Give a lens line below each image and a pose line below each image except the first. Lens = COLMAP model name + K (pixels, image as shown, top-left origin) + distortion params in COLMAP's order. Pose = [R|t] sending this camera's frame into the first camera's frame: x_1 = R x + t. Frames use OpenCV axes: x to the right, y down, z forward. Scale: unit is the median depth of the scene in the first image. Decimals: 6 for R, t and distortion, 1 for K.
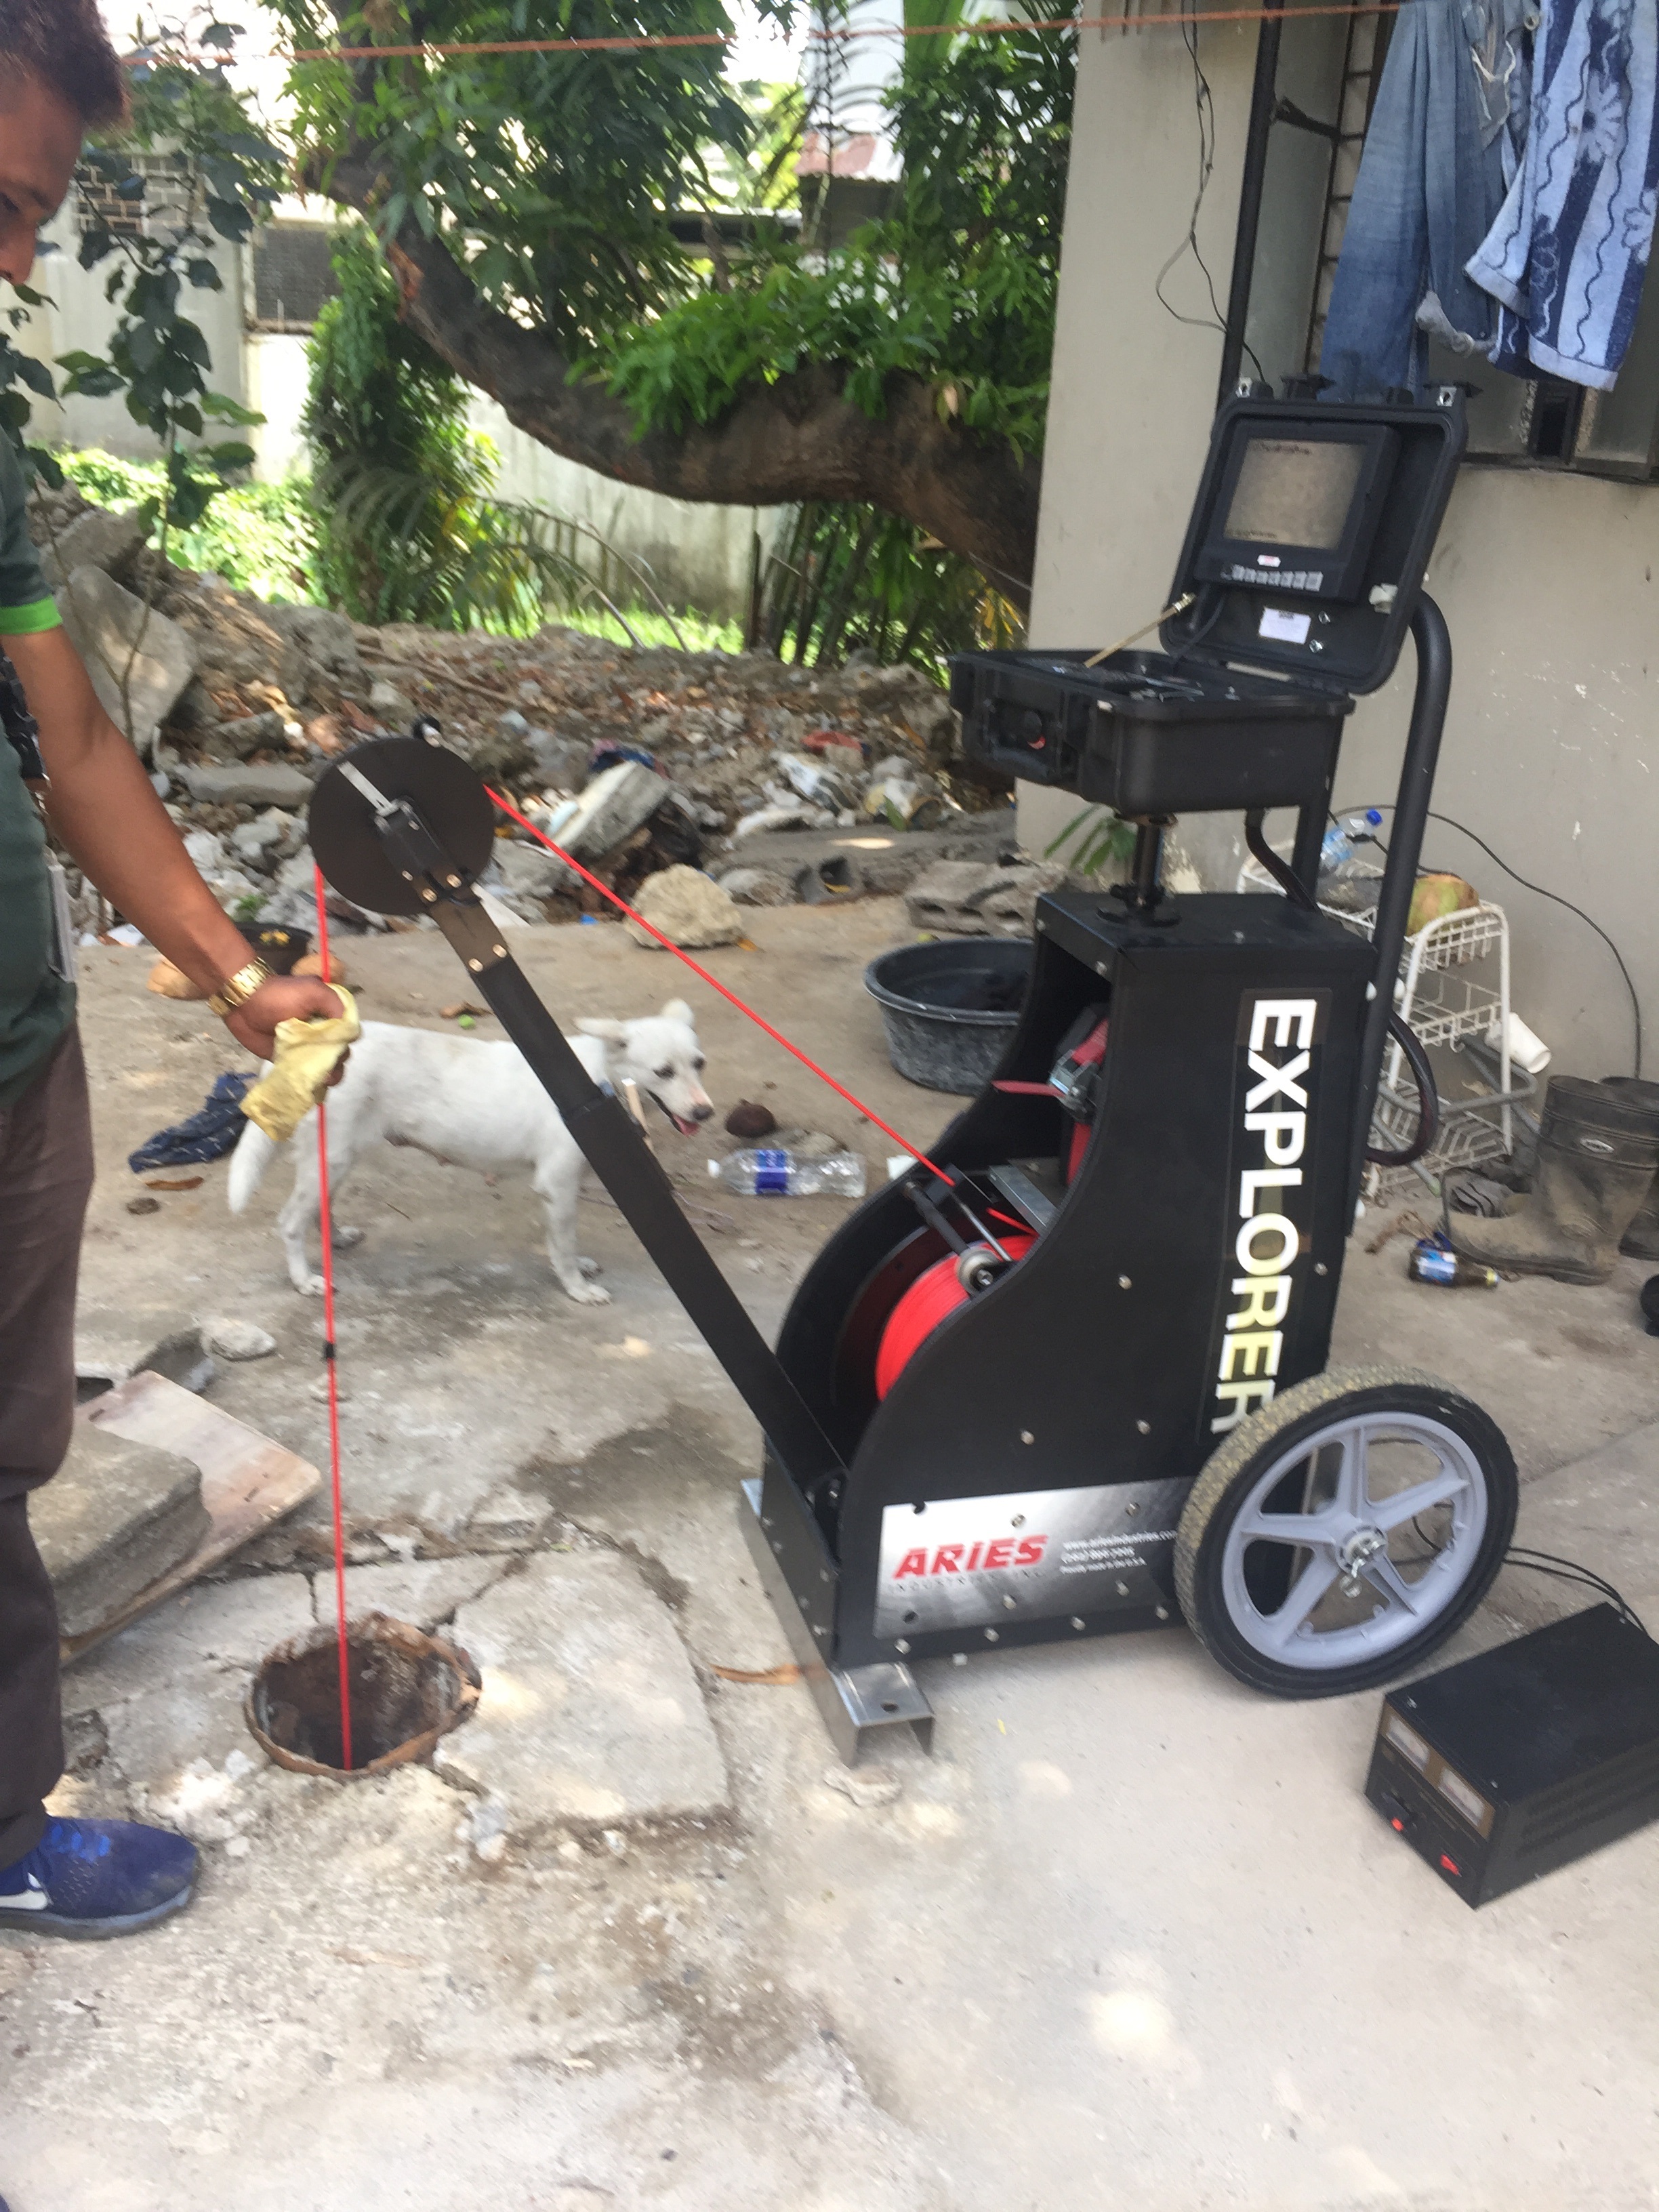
lens RADIAL K [[1861.1, 0, 829.5], [0, 1861.1, 1106.0], [0, 0, 1]] dist [0.003192, 0.000063]
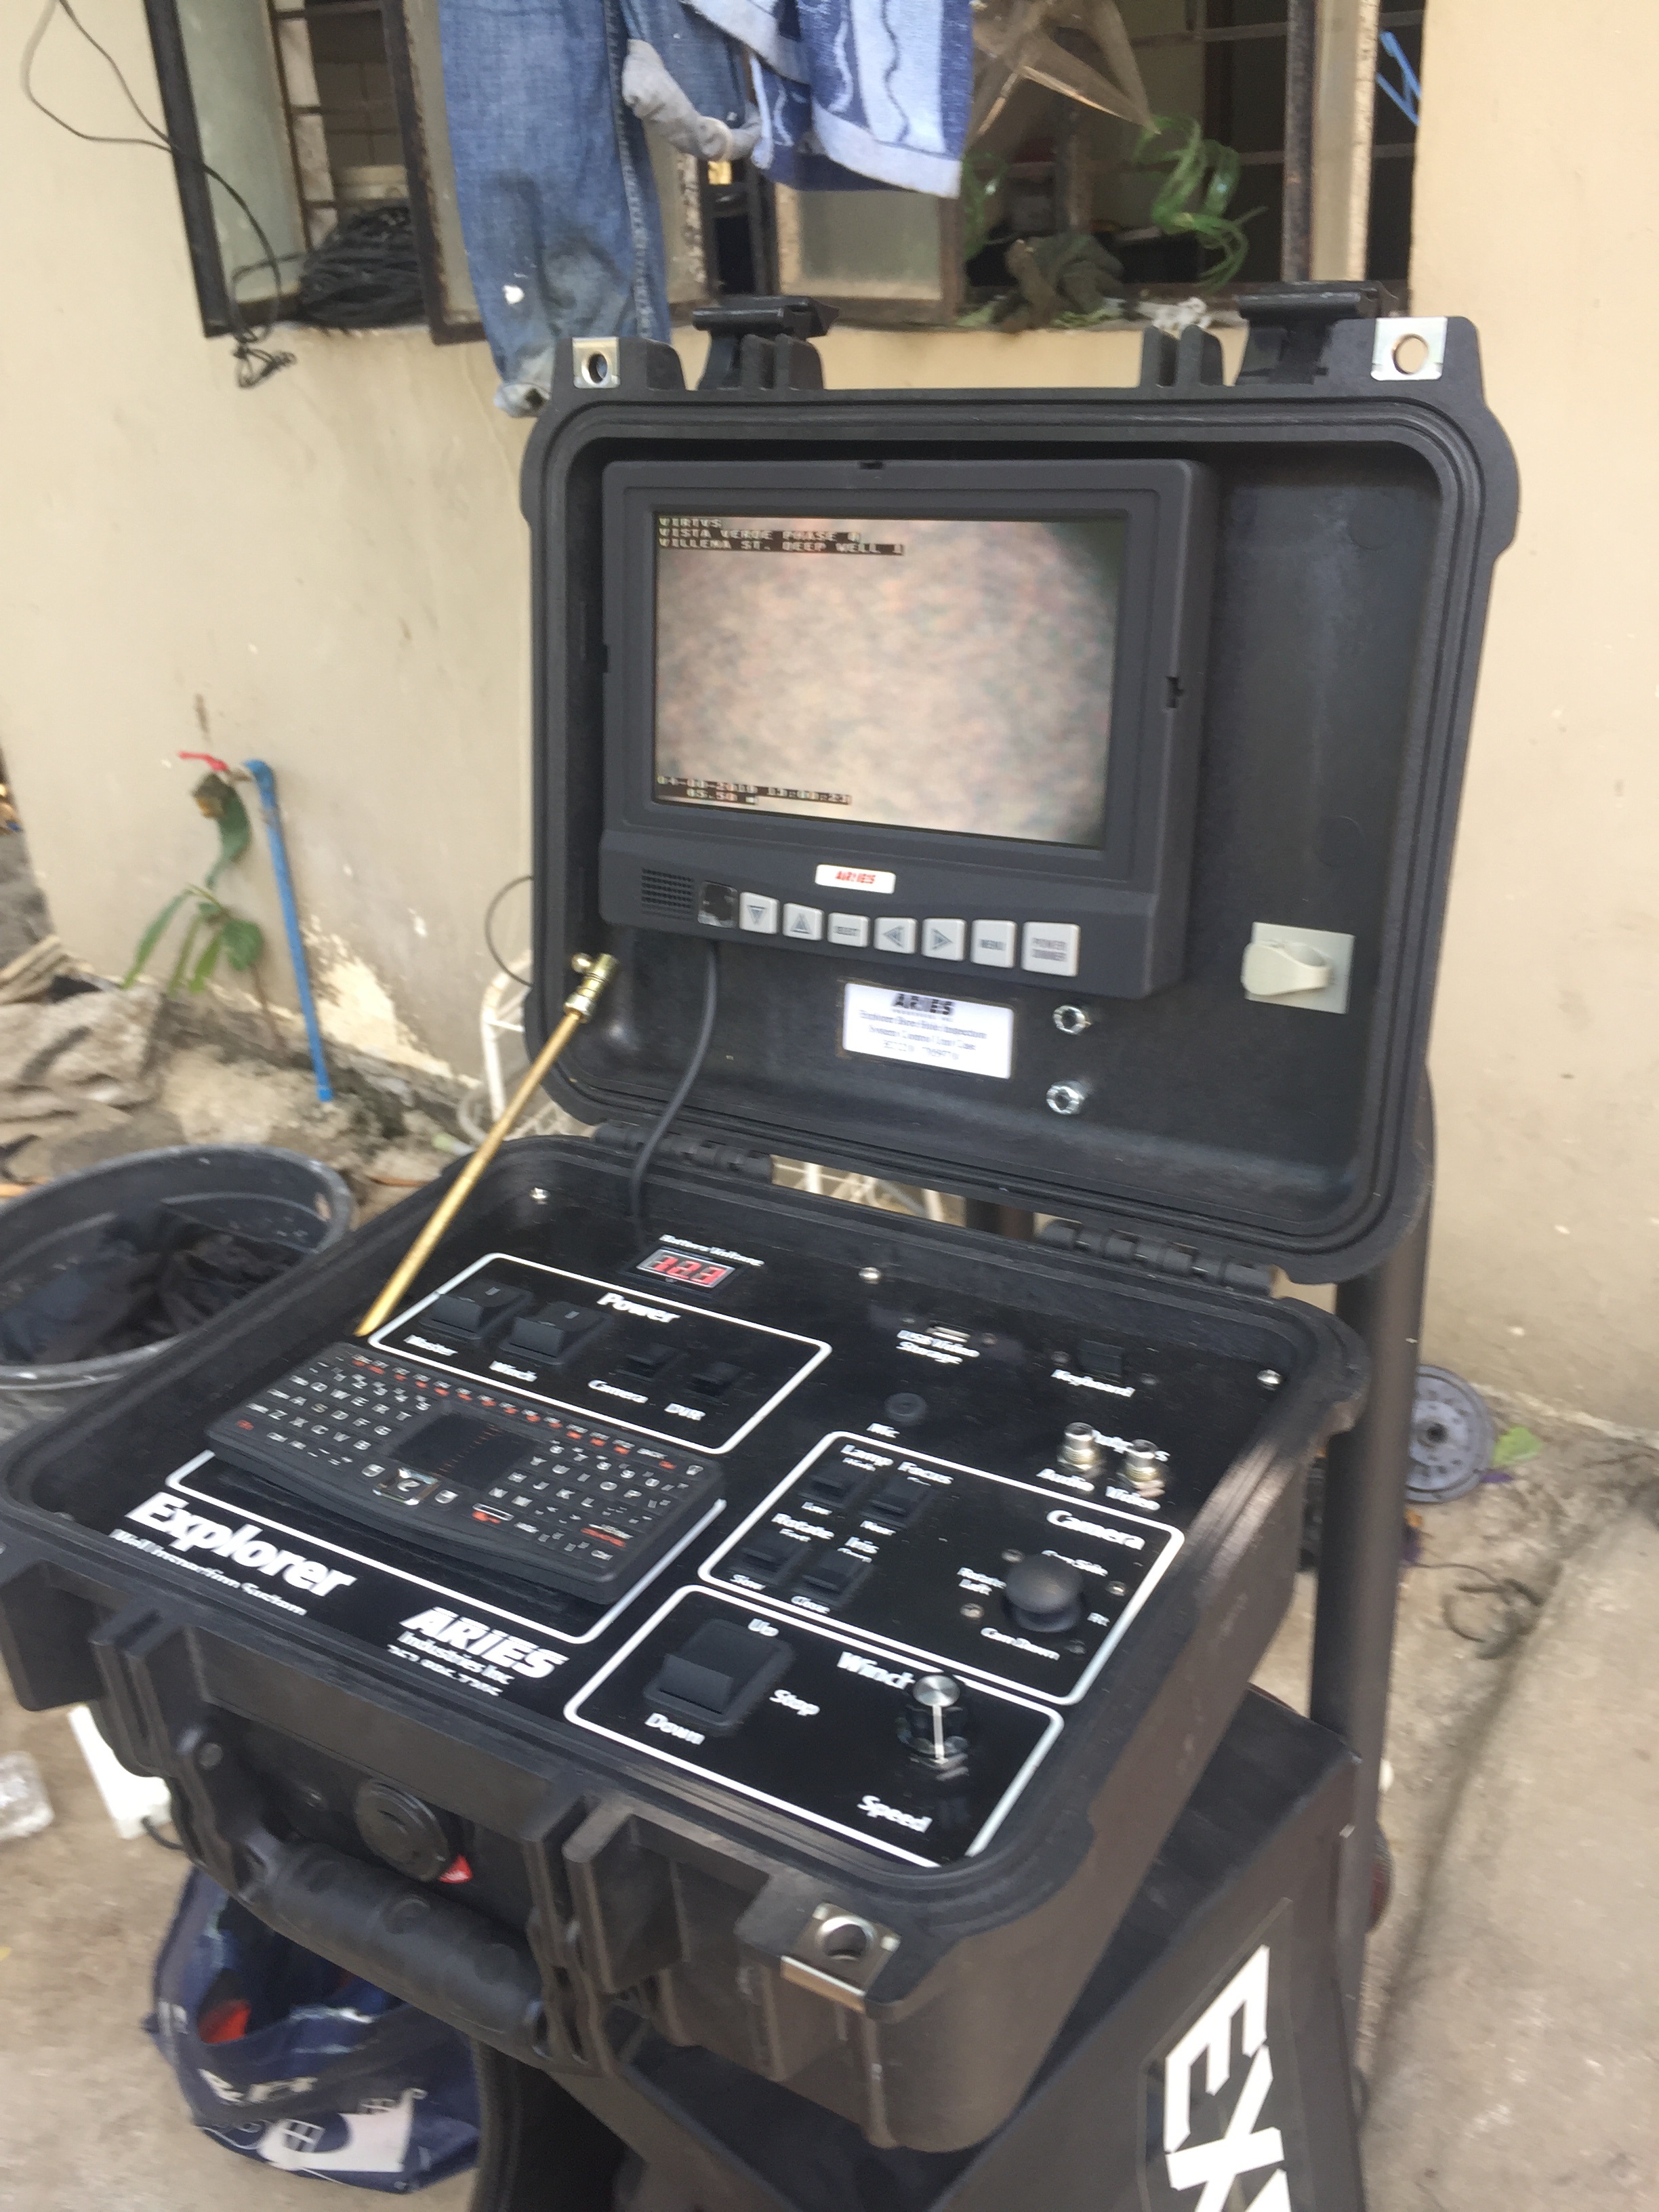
lens RADIAL K [[1935.1, 0, 829.5], [0, 1935.1, 1106.0], [0, 0, 1]] dist [0.014744, -0.003125]
pose [[0.852071, -0.315381, 0.417743, 0.068795], [0.281905, 0.948961, 0.141430, -0.287682], [-0.441027, -0.002744, 0.897490, 0.648984]]
